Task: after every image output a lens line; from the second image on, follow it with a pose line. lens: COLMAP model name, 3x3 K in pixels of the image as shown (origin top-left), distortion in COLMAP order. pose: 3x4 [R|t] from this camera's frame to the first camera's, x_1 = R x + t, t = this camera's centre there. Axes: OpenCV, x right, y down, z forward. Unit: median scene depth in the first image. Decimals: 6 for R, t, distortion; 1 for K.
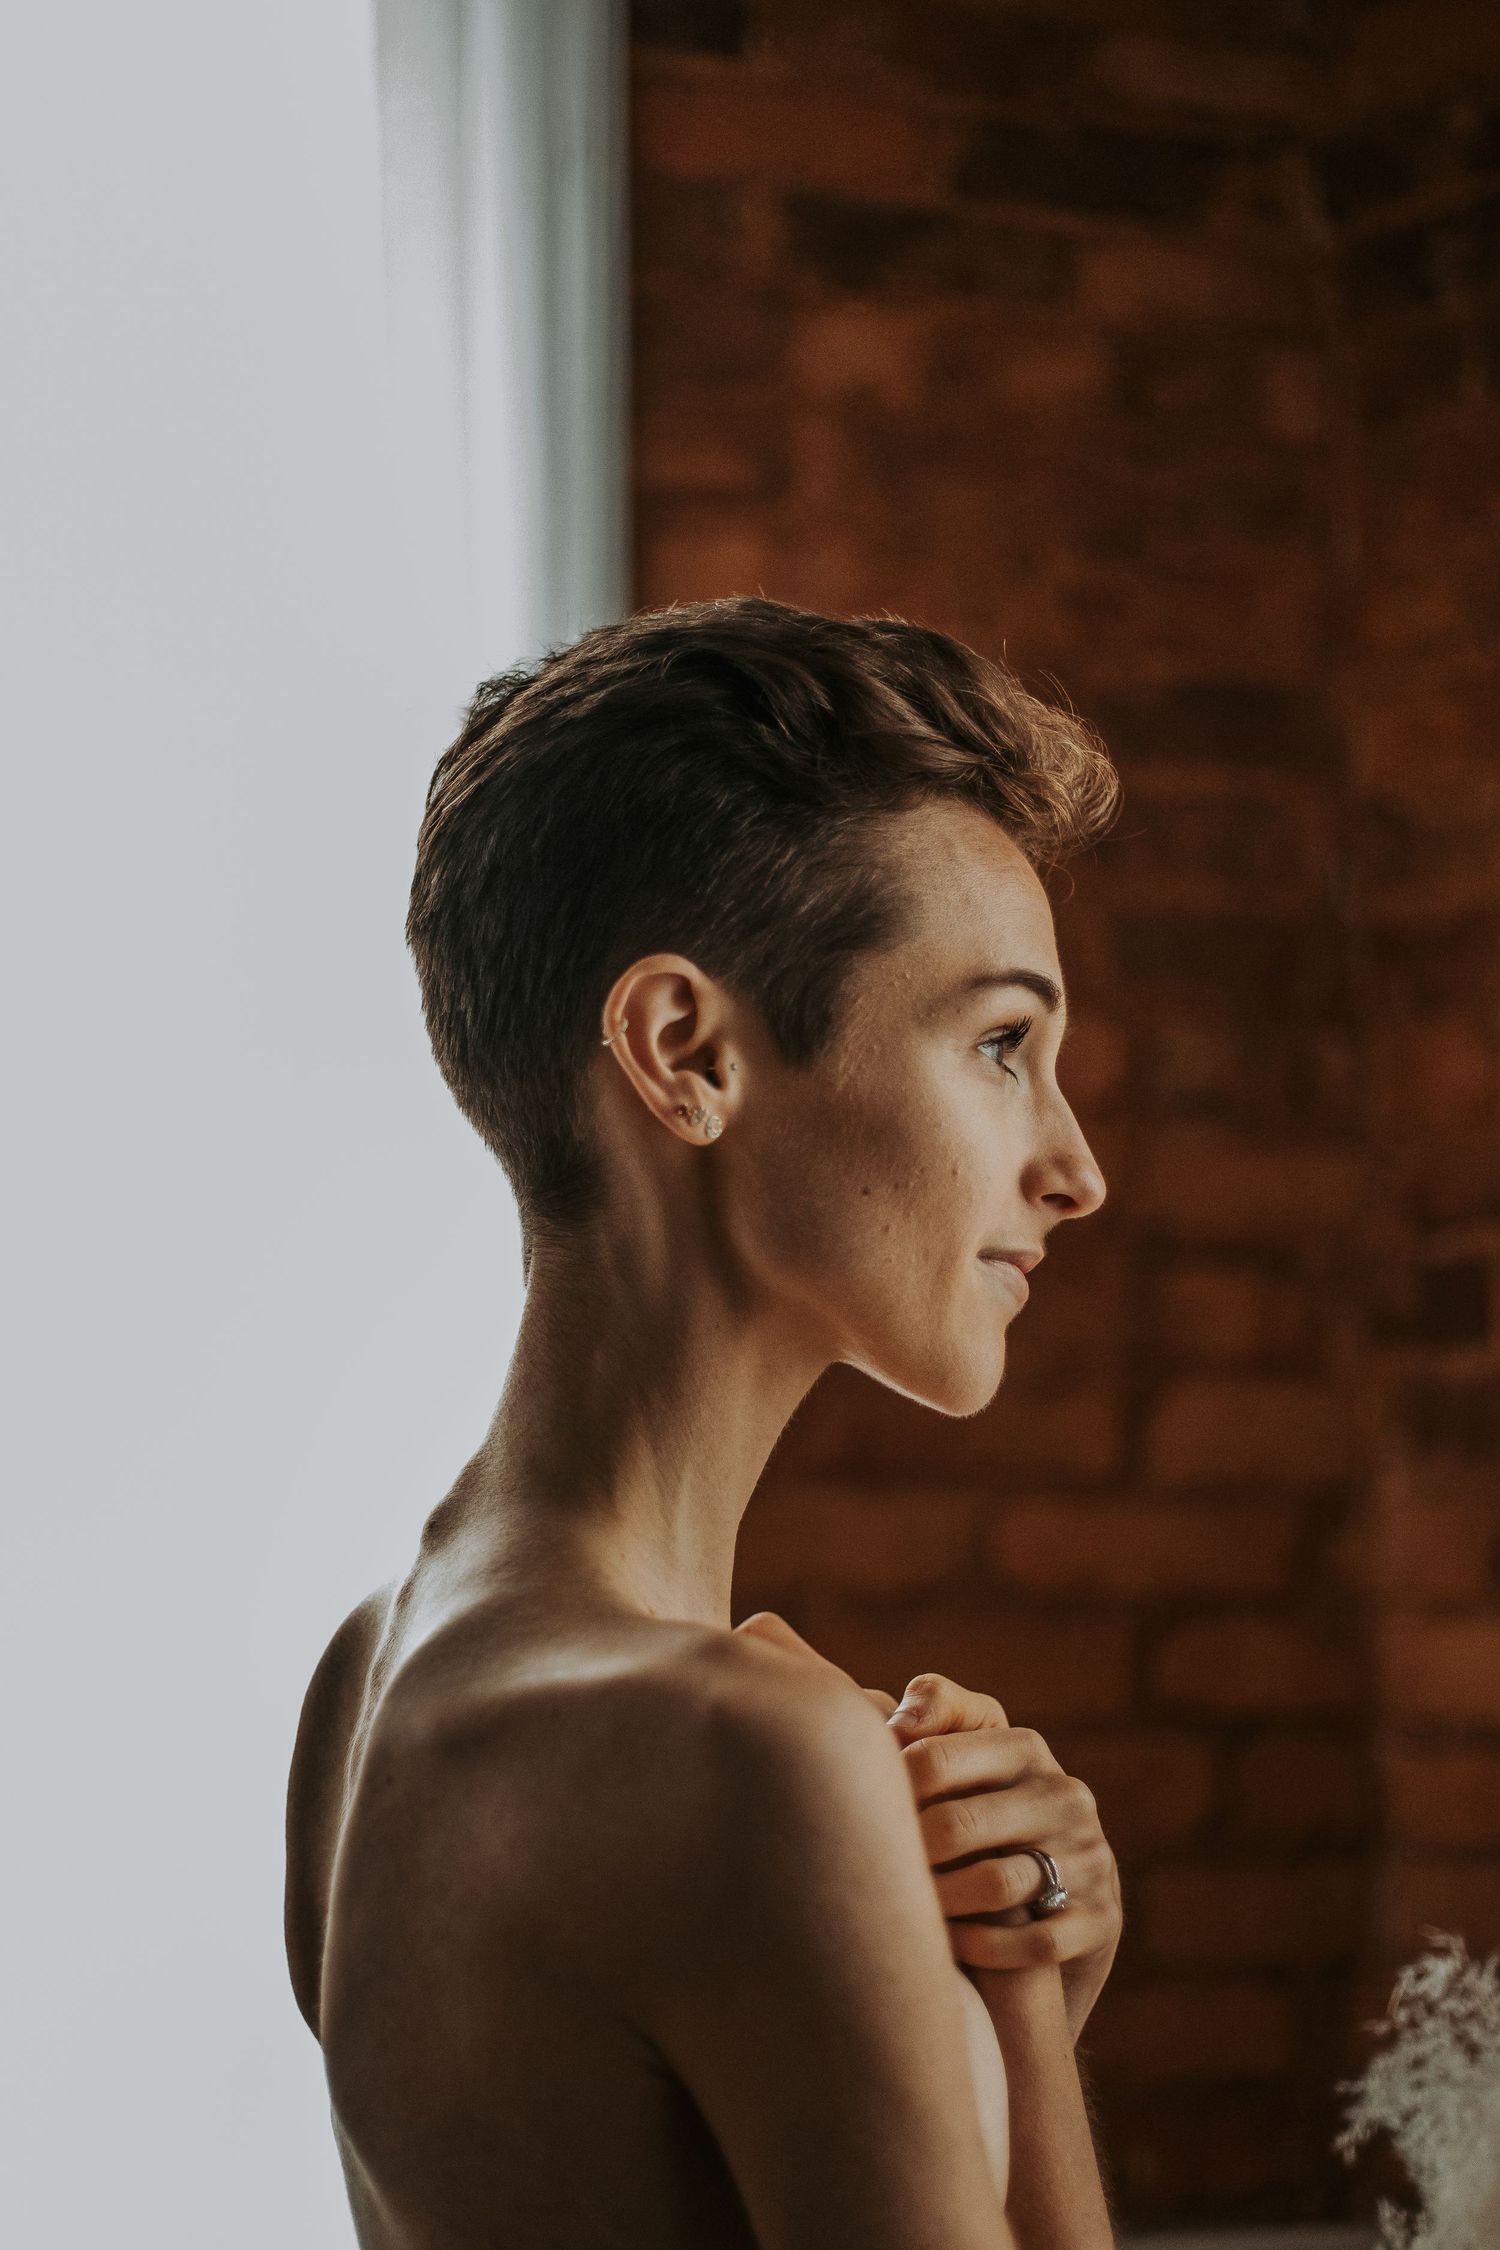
lens RADIAL K [[4102.3, 0, 750.0], [0, 4102.3, 1125.0], [0, 0, 1]] dist [-0.149050, 0.027195]
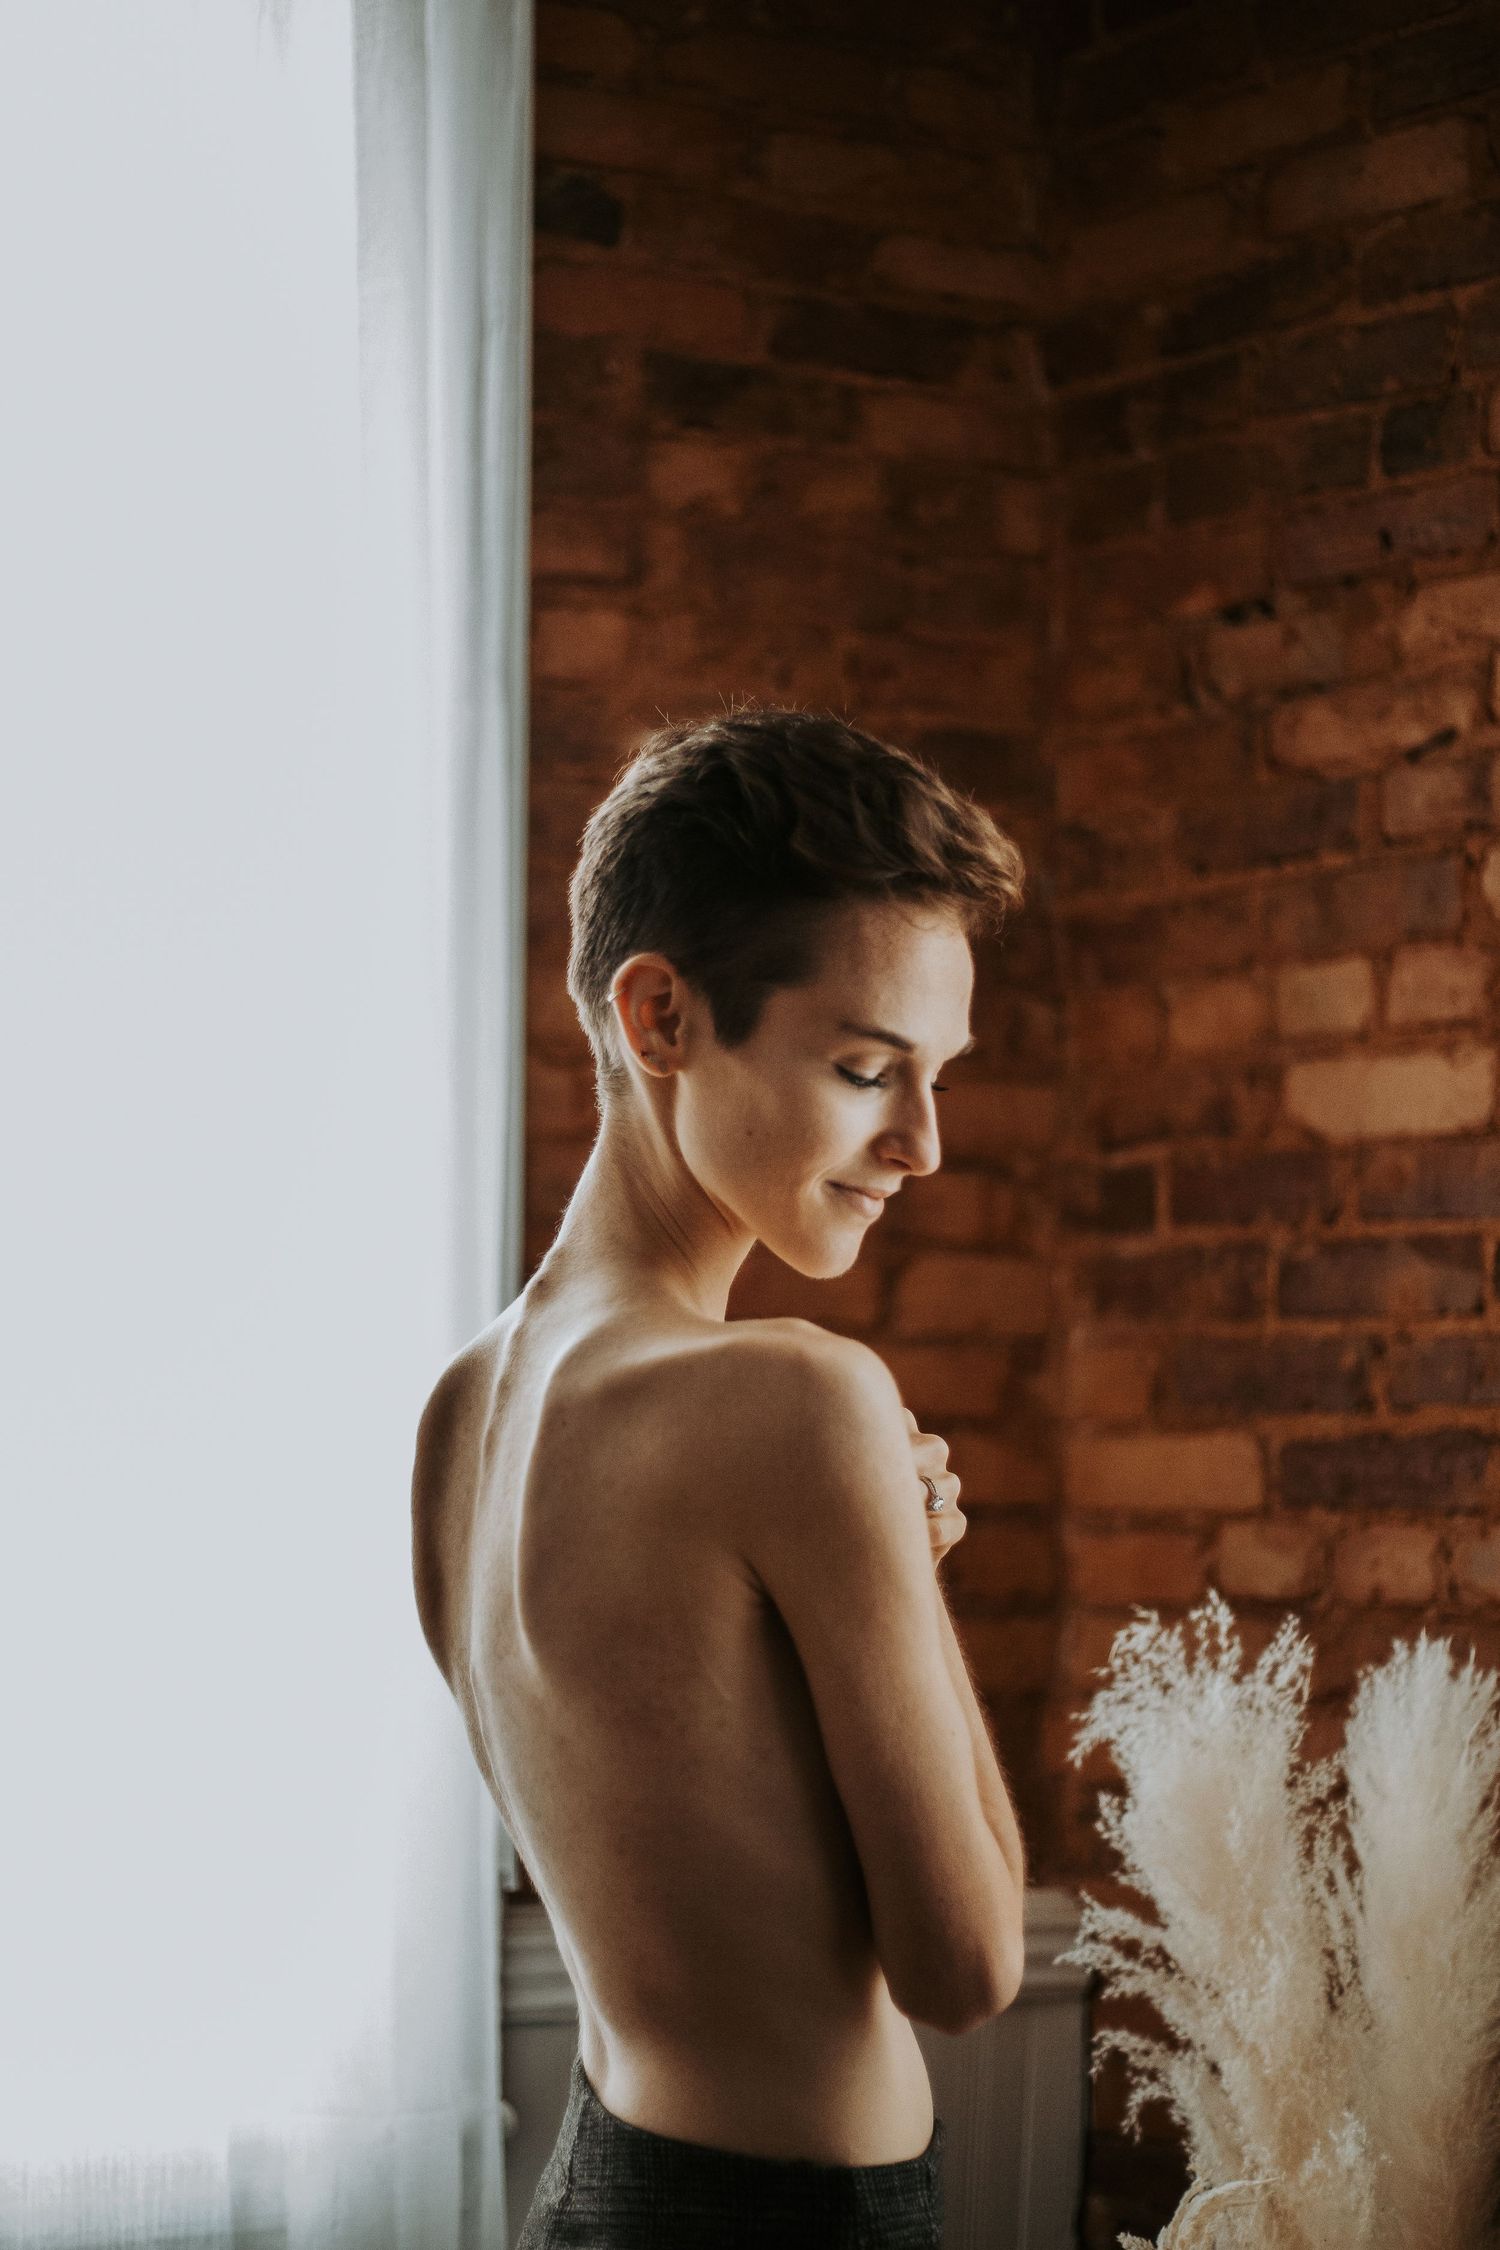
lens RADIAL K [[4102.3, 0, 750.0], [0, 4102.3, 1125.0], [0, 0, 1]] dist [-0.149050, 0.027195]
pose [[0.993666, 0.022103, 0.110175, -0.099104], [-0.022522, 0.999743, 0.002555, 0.018058], [-0.110091, -0.005020, 0.993909, -0.323090]]
